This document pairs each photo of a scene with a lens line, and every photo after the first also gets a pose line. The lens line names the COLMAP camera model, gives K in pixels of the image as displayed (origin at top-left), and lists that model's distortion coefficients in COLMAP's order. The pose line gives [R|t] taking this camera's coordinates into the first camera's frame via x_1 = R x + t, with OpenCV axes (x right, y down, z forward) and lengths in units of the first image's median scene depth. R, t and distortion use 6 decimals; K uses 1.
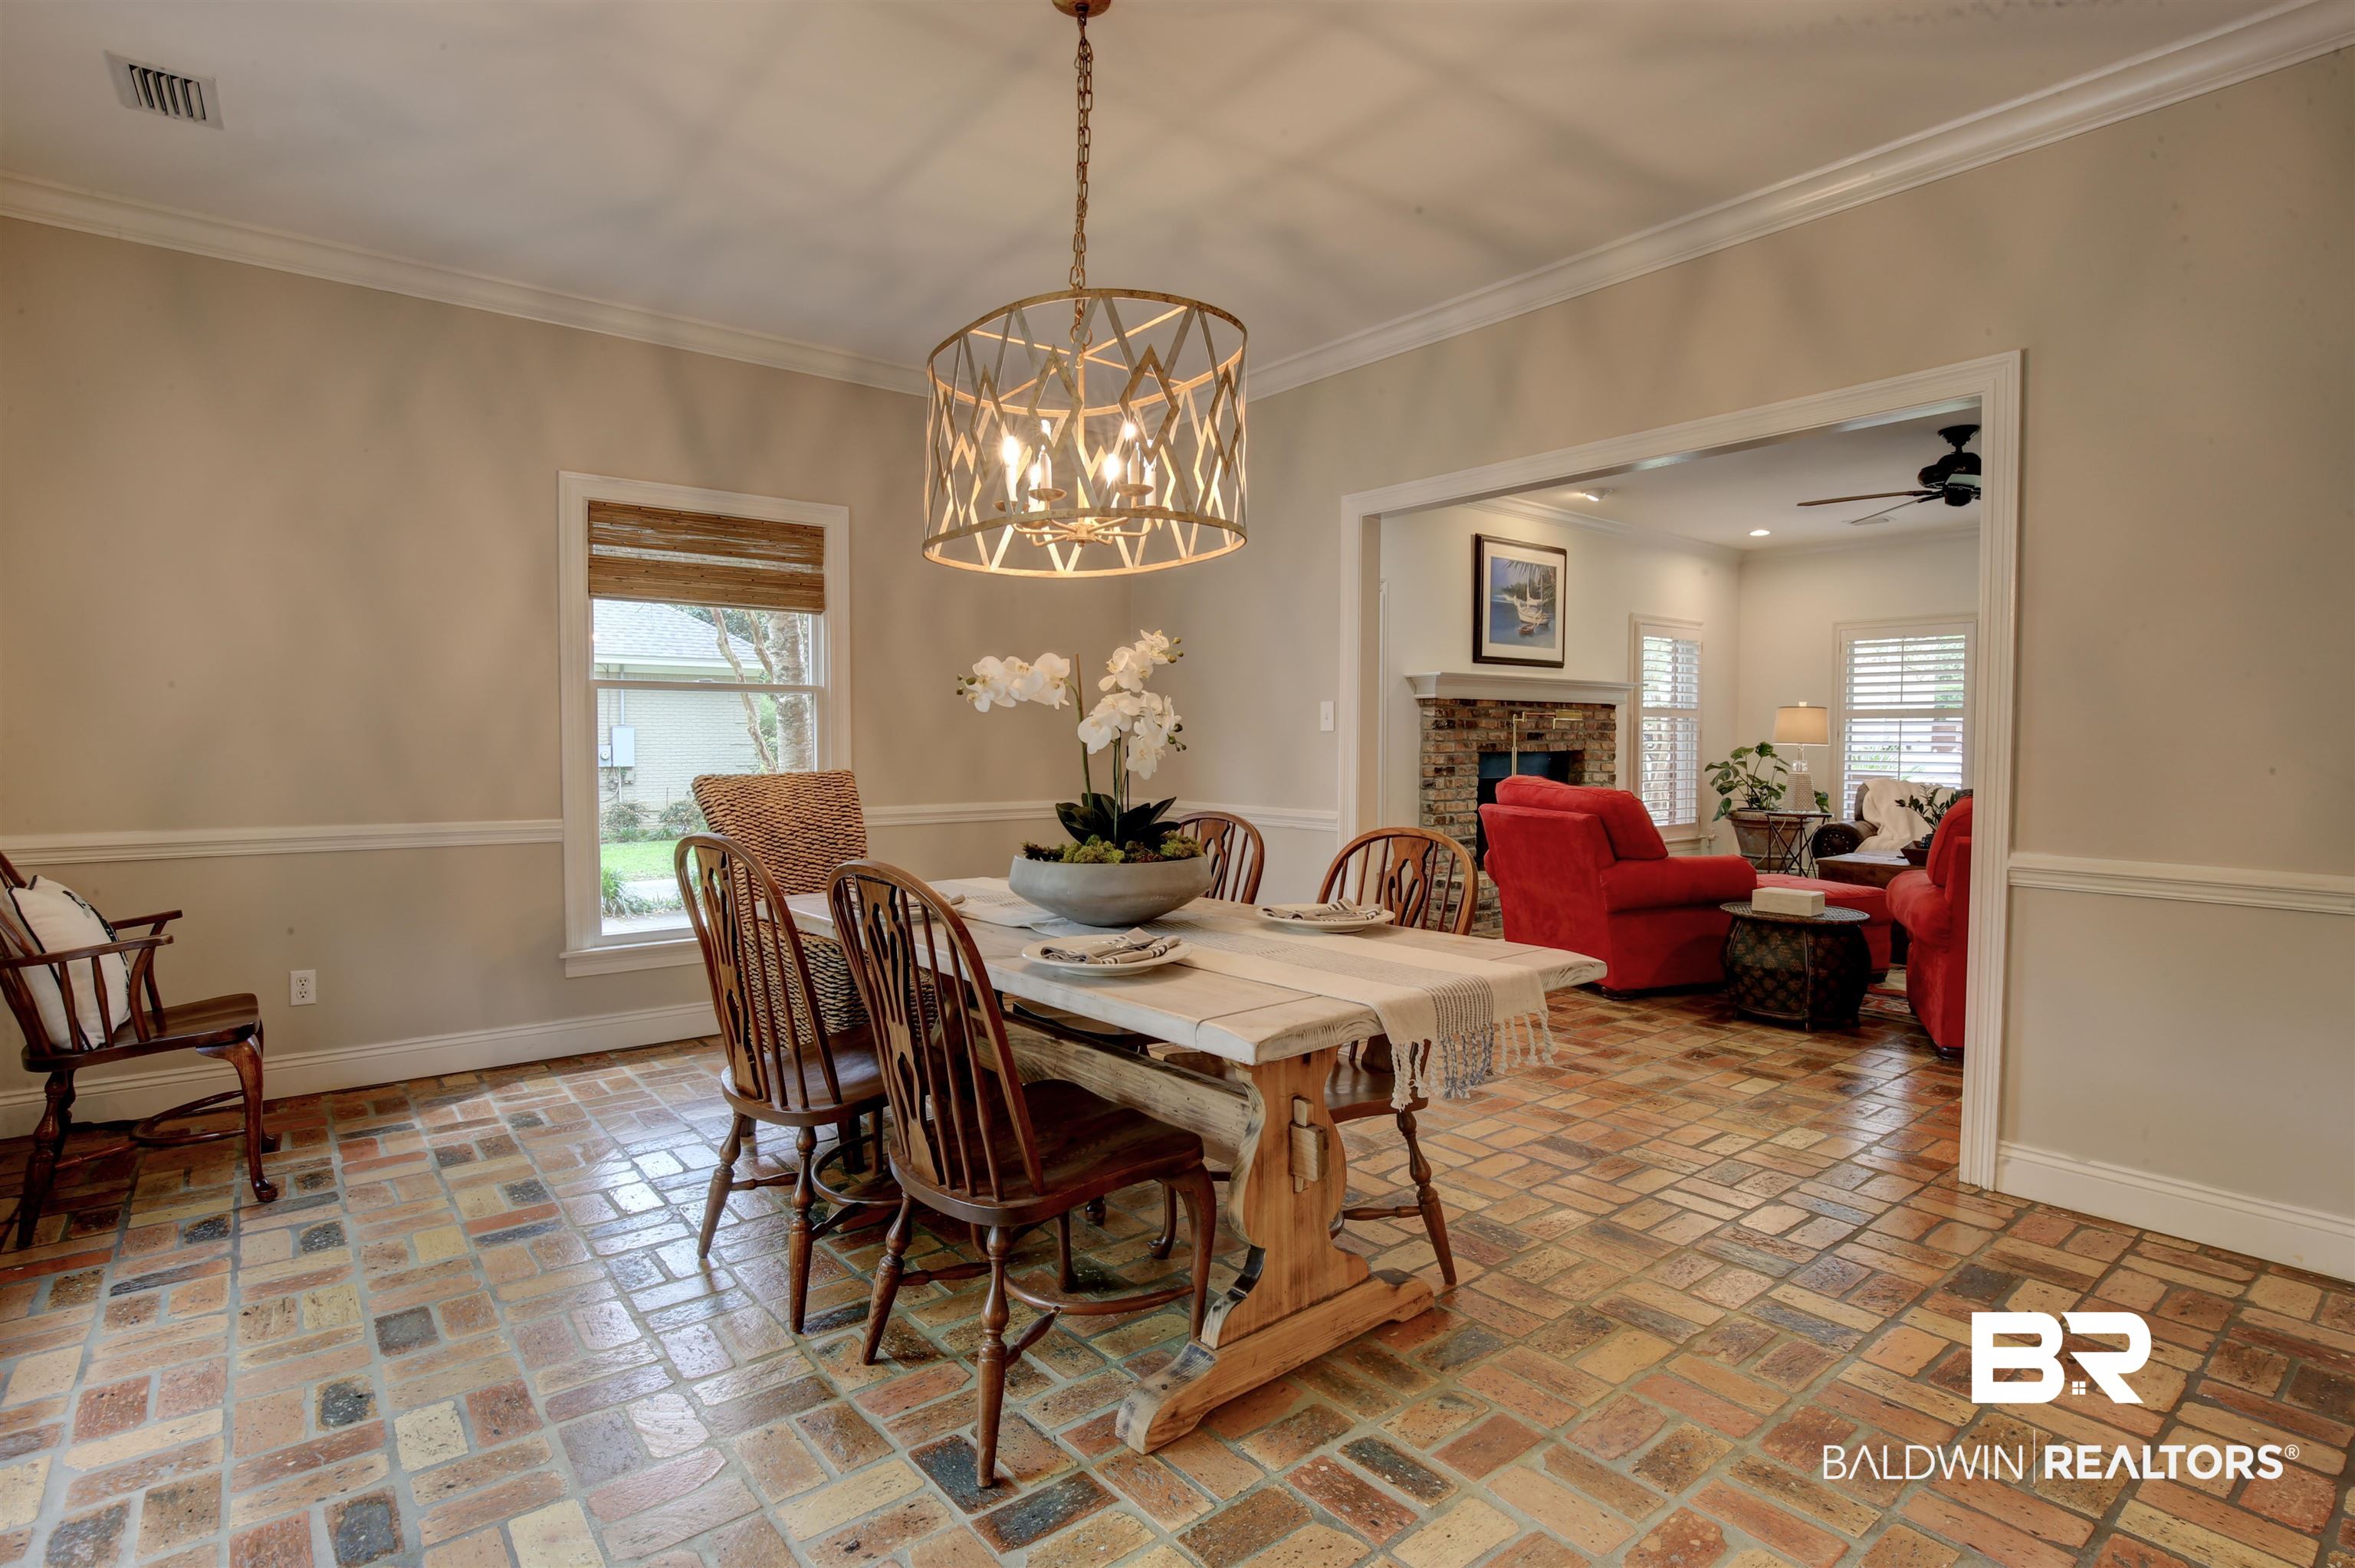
lens RADIAL K [[1171.0, 0, 1186.4], [0, 1171.0, 783.3], [0, 0, 1]] dist [-0.026741, 0.004089]
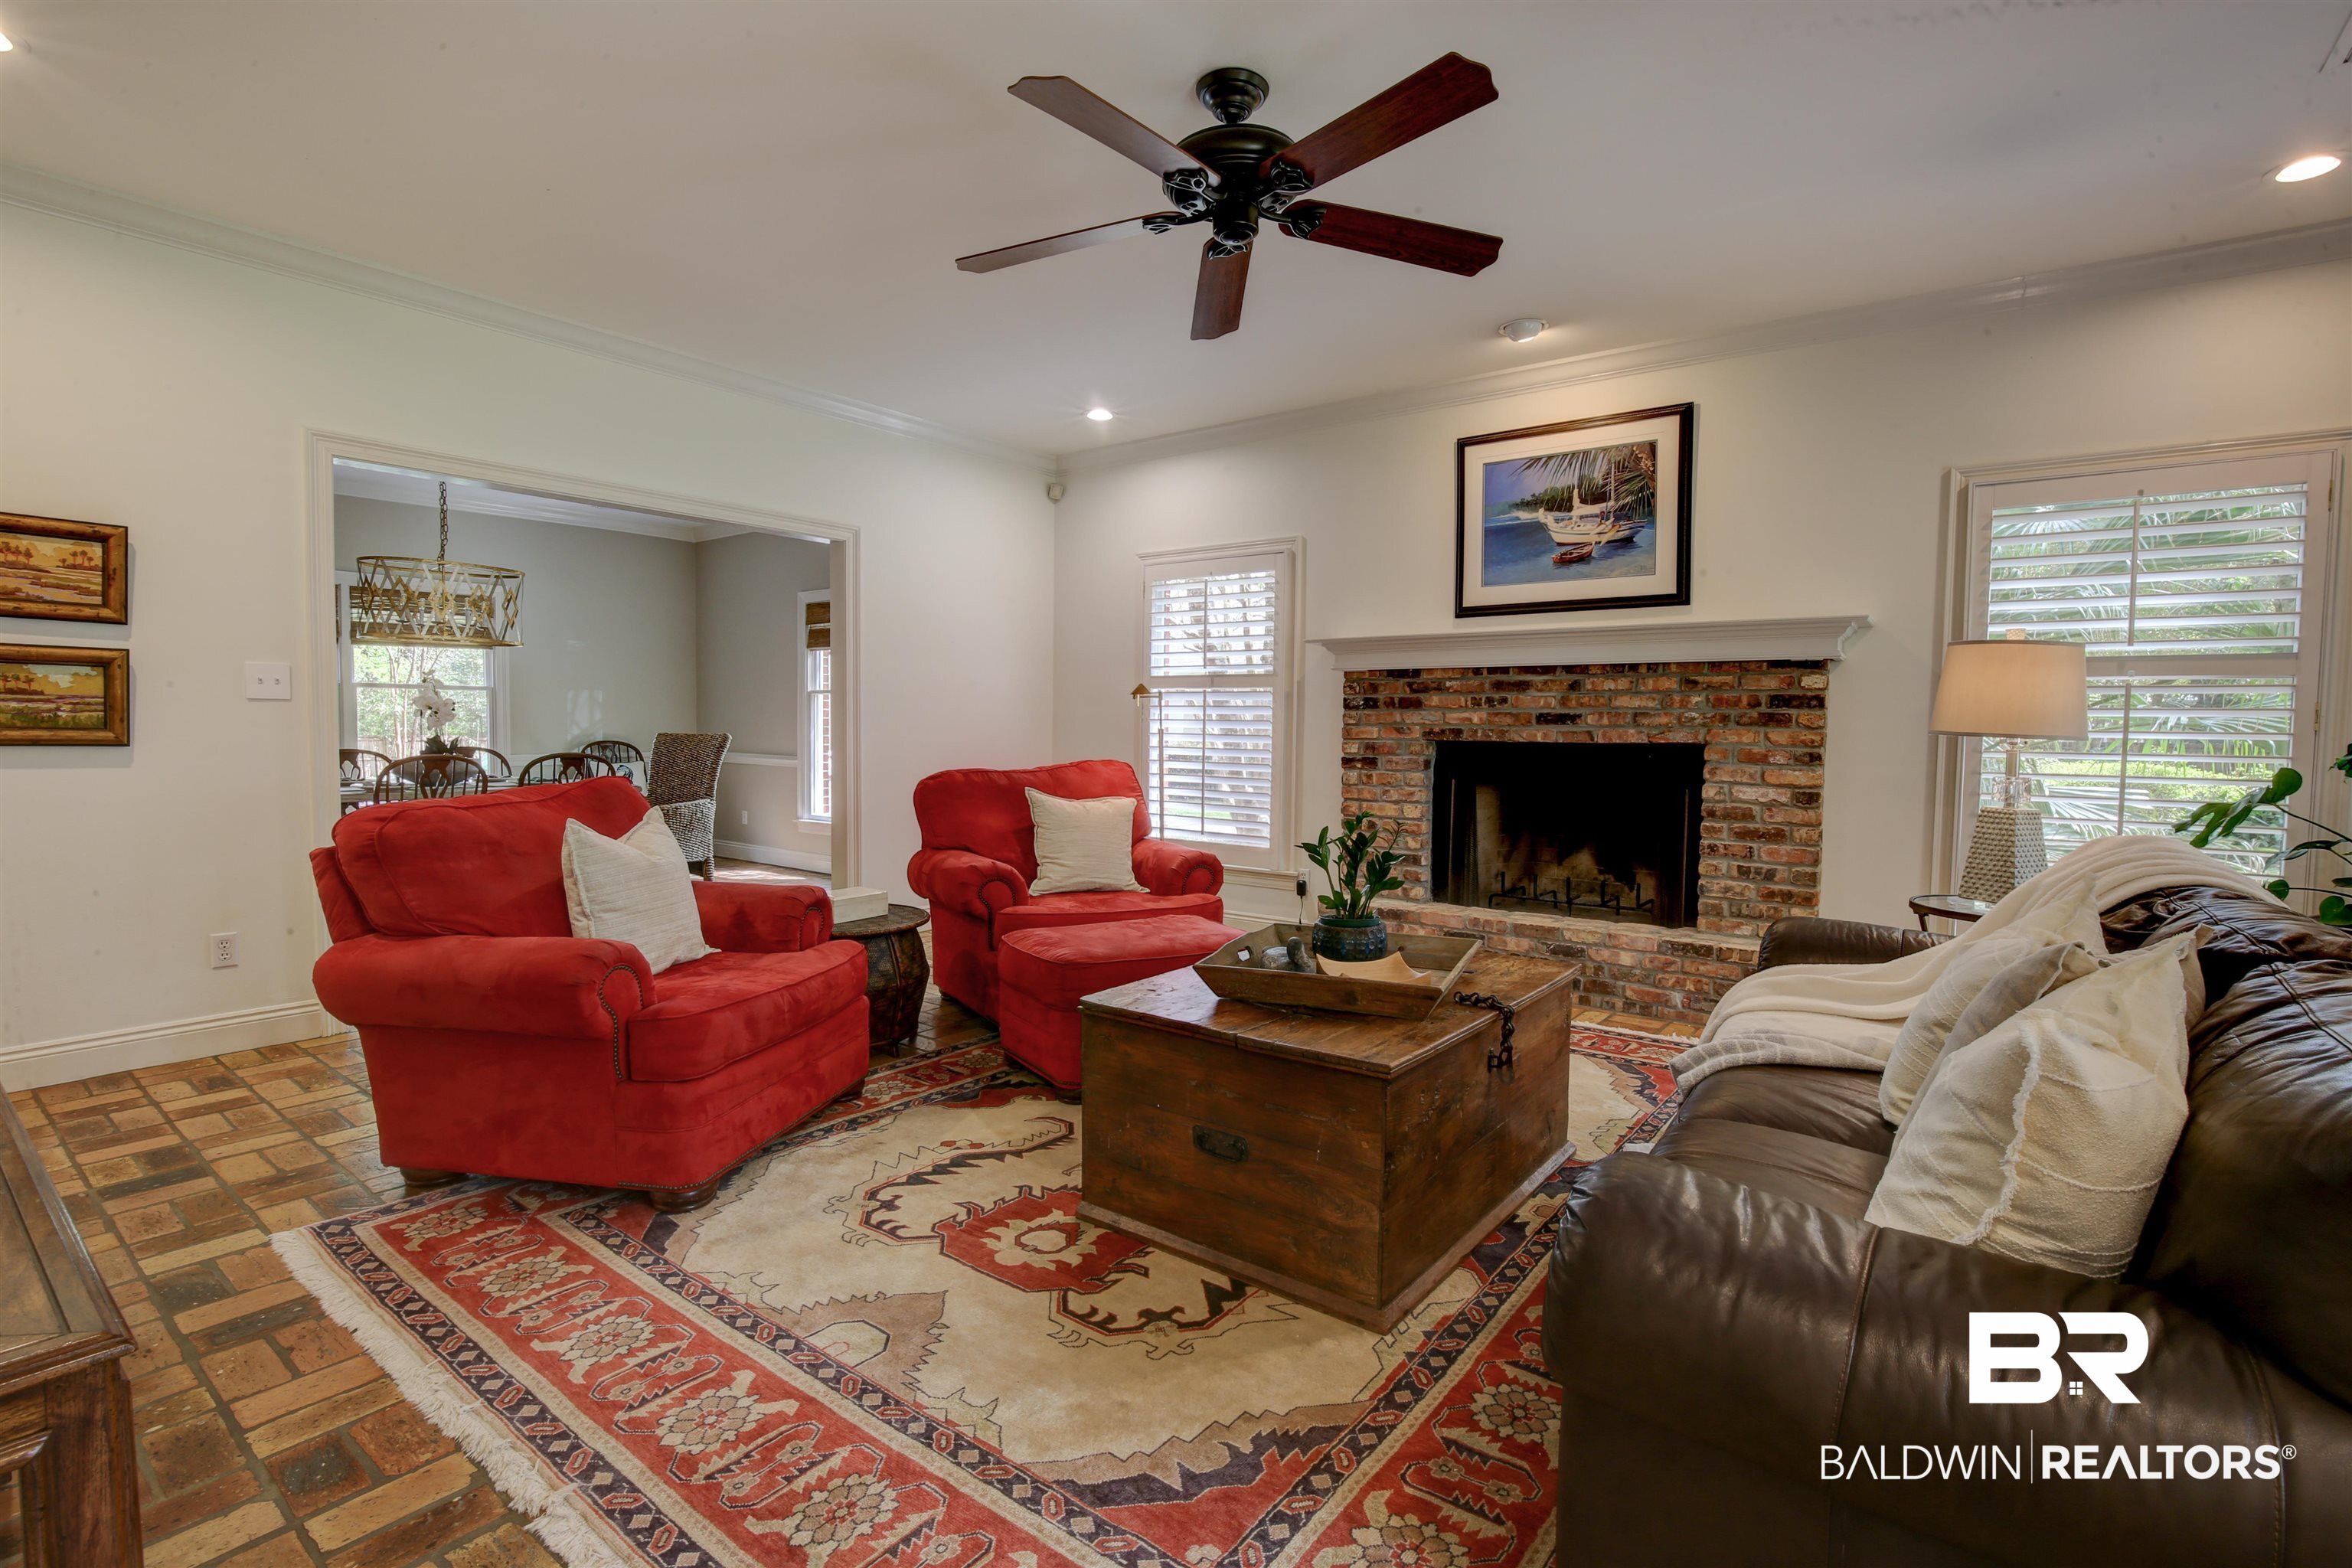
lens RADIAL K [[1082.1, 0, 1175.9], [0, 1082.1, 776.6], [0, 0, 1]] dist [-0.017395, 0.000121]
pose [[0.223854, 0.049927, -0.973343, 0.849151], [-0.047056, 0.998076, 0.040373, -0.022832], [0.973486, 0.036764, 0.225773, 0.665922]]
